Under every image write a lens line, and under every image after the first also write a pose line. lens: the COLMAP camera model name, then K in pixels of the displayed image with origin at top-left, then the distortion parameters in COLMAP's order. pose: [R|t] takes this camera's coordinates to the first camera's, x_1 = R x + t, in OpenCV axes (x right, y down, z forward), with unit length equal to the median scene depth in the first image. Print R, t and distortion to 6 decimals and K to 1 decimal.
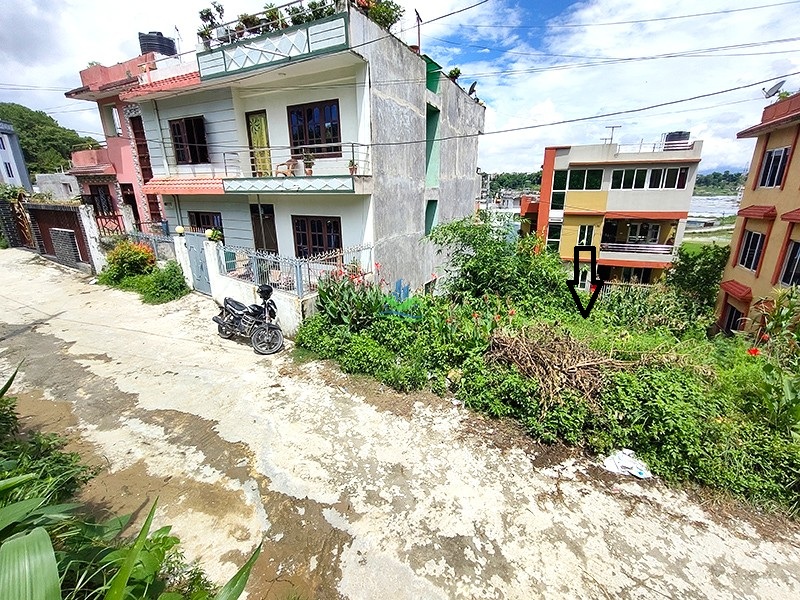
lens RADIAL K [[373.2, 0, 404.9], [0, 373.2, 305.9], [0, 0, 1]] dist [0.006095, -0.000154]
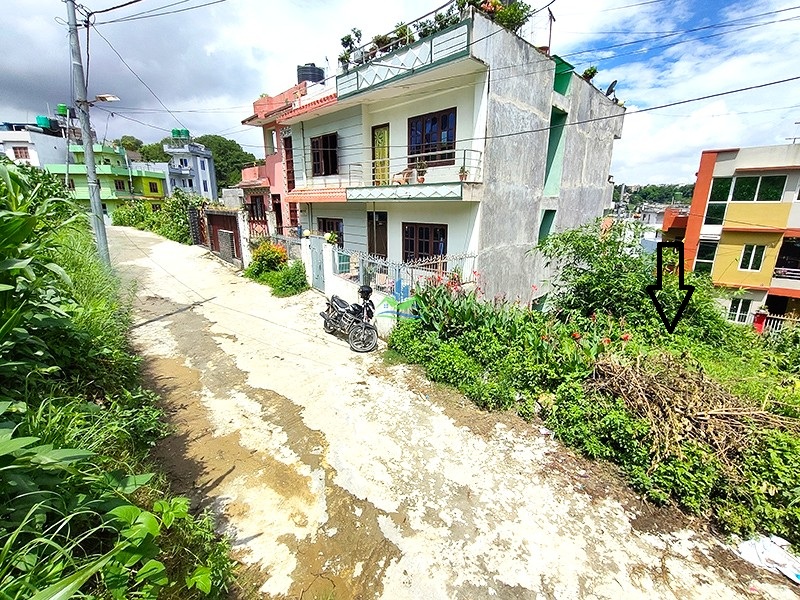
lens RADIAL K [[373.2, 0, 405.9], [0, 373.2, 307.2], [0, 0, 1]] dist [0.006095, -0.000154]
pose [[0.953123, 0.088229, -0.289435, 0.036978], [-0.096380, 0.995246, -0.014002, 0.007362], [0.286823, 0.041242, 0.957095, 0.034627]]
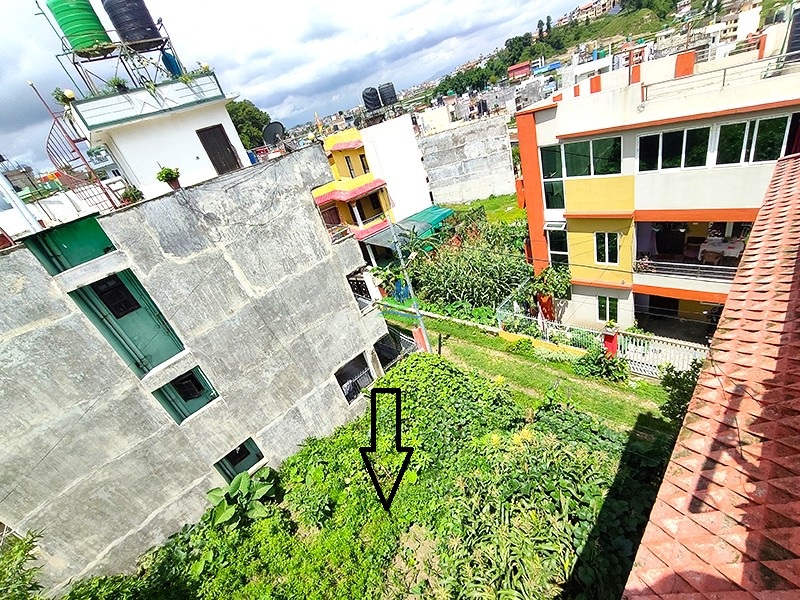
lens RADIAL K [[373.2, 0, 408.3], [0, 373.2, 306.3], [0, 0, 1]] dist [0.006095, -0.000154]
pose [[0.901881, -0.038325, -0.430281, 1.265347], [0.155461, 0.958115, 0.240513, -0.819921], [0.403041, -0.283806, 0.870064, 0.909715]]
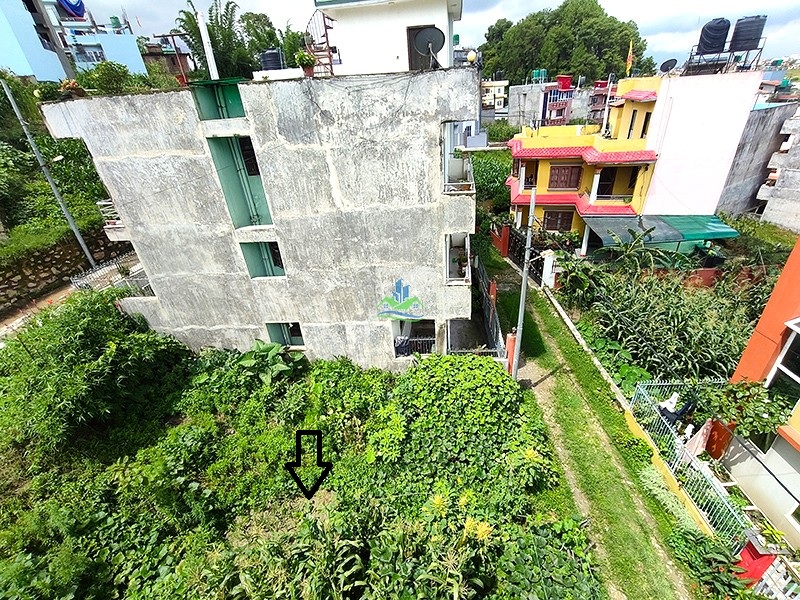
lens RADIAL K [[373.2, 0, 406.0], [0, 373.2, 306.2], [0, 0, 1]] dist [0.006095, -0.000154]
pose [[0.370173, 0.447399, -0.814129, 1.514434], [-0.203268, 0.894157, 0.398955, -0.881676], [0.906452, 0.017804, 0.421934, 1.479372]]
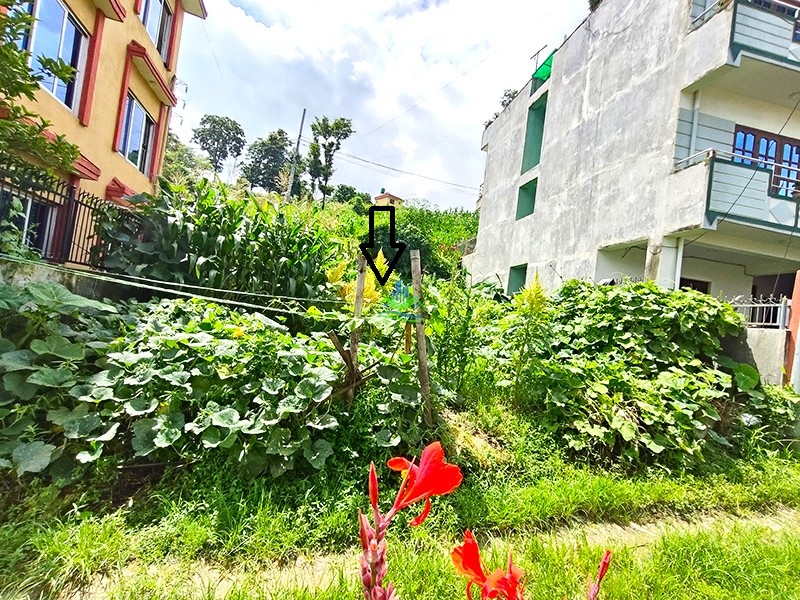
lens RADIAL K [[373.2, 0, 406.8], [0, 373.2, 307.1], [0, 0, 1]] dist [0.006095, -0.000154]
pose [[-0.774441, -0.104111, -0.624021, 1.408745], [-0.293779, 0.932750, 0.208976, -0.134917], [0.560299, 0.345164, -0.752946, 2.619957]]
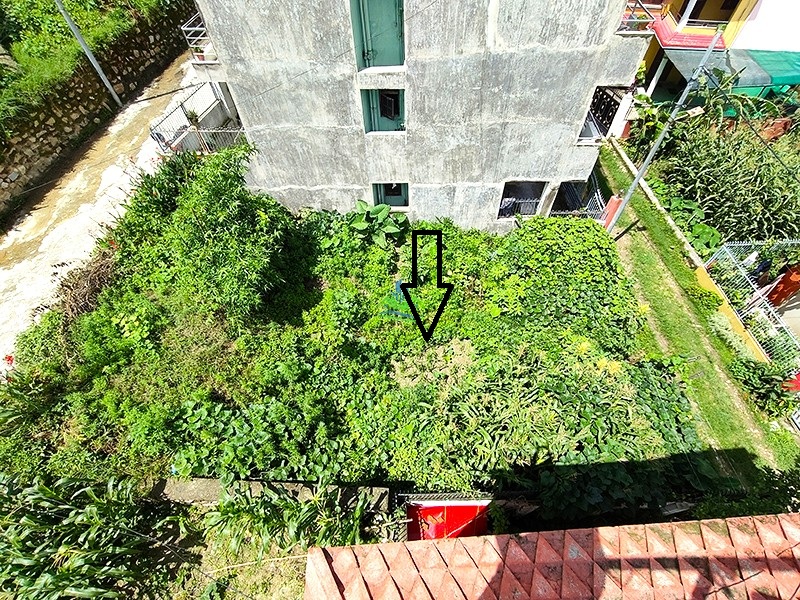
lens RADIAL K [[373.2, 0, 408.6], [0, 373.2, 306.6], [0, 0, 1]] dist [0.006095, -0.000154]
pose [[0.429420, 0.730015, -0.531673, 1.275886], [-0.247860, 0.661378, 0.707916, -0.842724], [0.868426, -0.172213, 0.464951, 0.965588]]
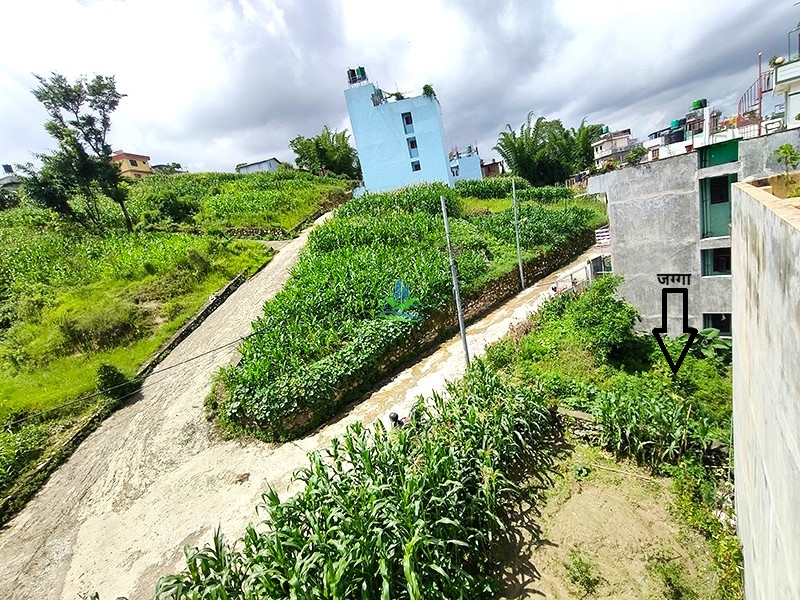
lens RADIAL K [[373.2, 0, 409.5], [0, 373.2, 310.4], [0, 0, 1]] dist [0.006095, -0.000154]
pose [[-0.221762, 0.283764, -0.932898, 2.304773], [-0.078921, 0.948358, 0.307227, -0.600151], [0.971902, 0.141757, -0.187915, 0.449713]]
